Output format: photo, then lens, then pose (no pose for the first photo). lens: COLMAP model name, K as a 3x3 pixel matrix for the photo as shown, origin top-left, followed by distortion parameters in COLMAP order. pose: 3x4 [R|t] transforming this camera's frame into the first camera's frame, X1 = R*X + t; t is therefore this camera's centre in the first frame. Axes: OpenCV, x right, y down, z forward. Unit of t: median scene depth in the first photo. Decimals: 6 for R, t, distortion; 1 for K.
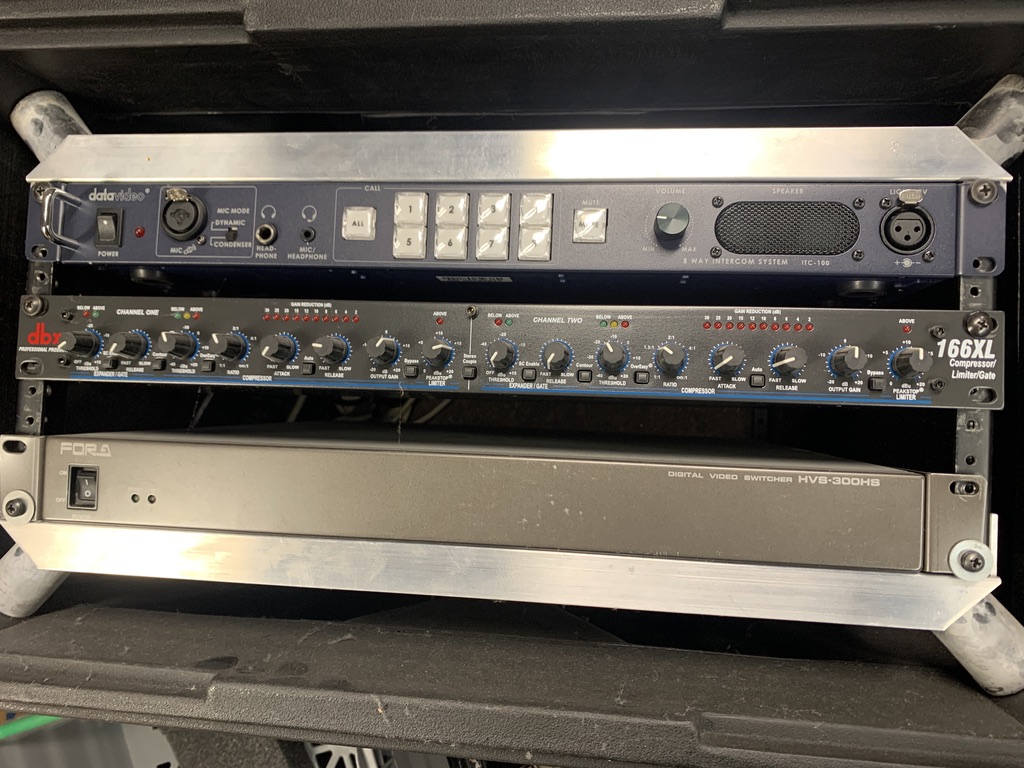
lens RADIAL K [[767.2, 0, 532.1], [0, 767.2, 383.0], [0, 0, 1]] dist [-0.005134, -0.001015]
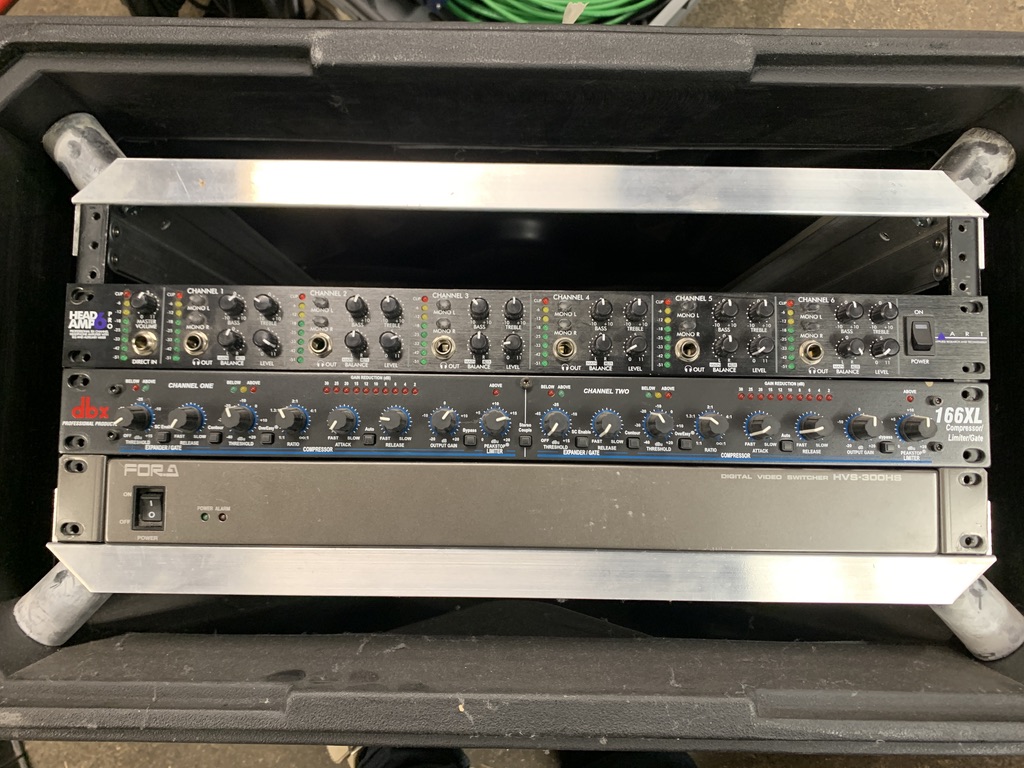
lens RADIAL K [[767.2, 0, 512.6], [0, 767.2, 387.3], [0, 0, 1]] dist [-0.005134, -0.001015]
pose [[0.991510, -0.014552, 0.129213, -0.240680], [0.017878, 0.999537, -0.024623, 0.011660], [-0.128795, 0.026725, 0.991311, -0.062148]]
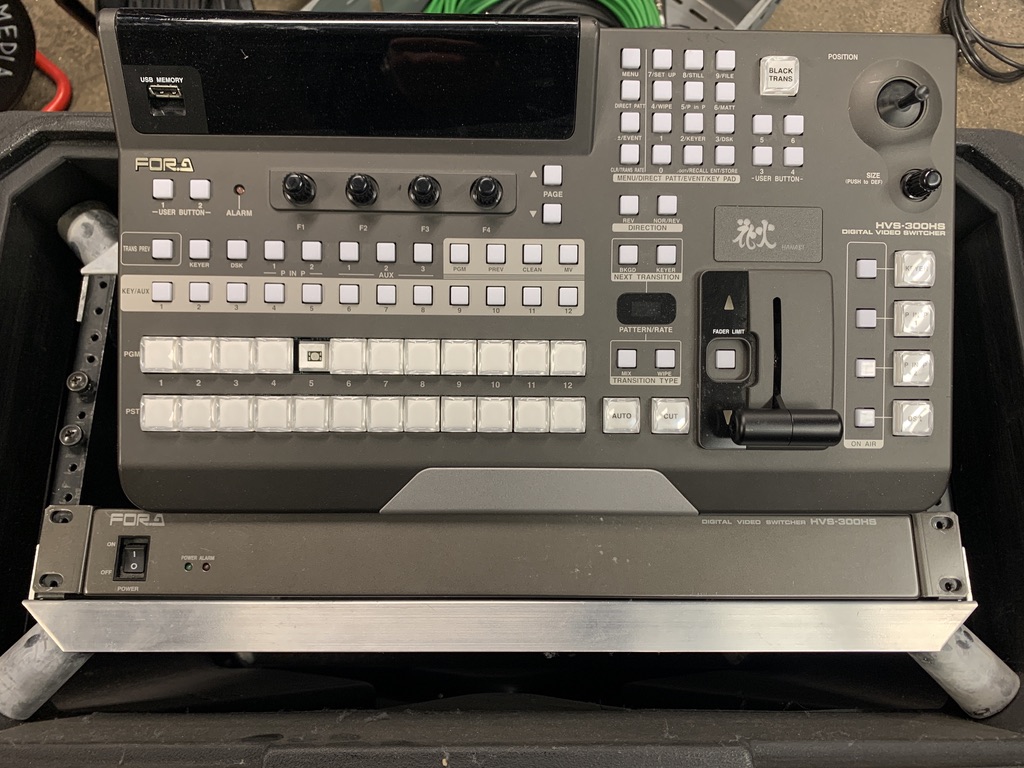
lens RADIAL K [[767.2, 0, 512.8], [0, 767.2, 400.1], [0, 0, 1]] dist [-0.005134, -0.001015]
pose [[0.987462, 0.003538, 0.157818, -0.254616], [0.030952, 0.976003, -0.215547, 0.166420], [-0.154794, 0.217729, 0.963656, -0.084296]]
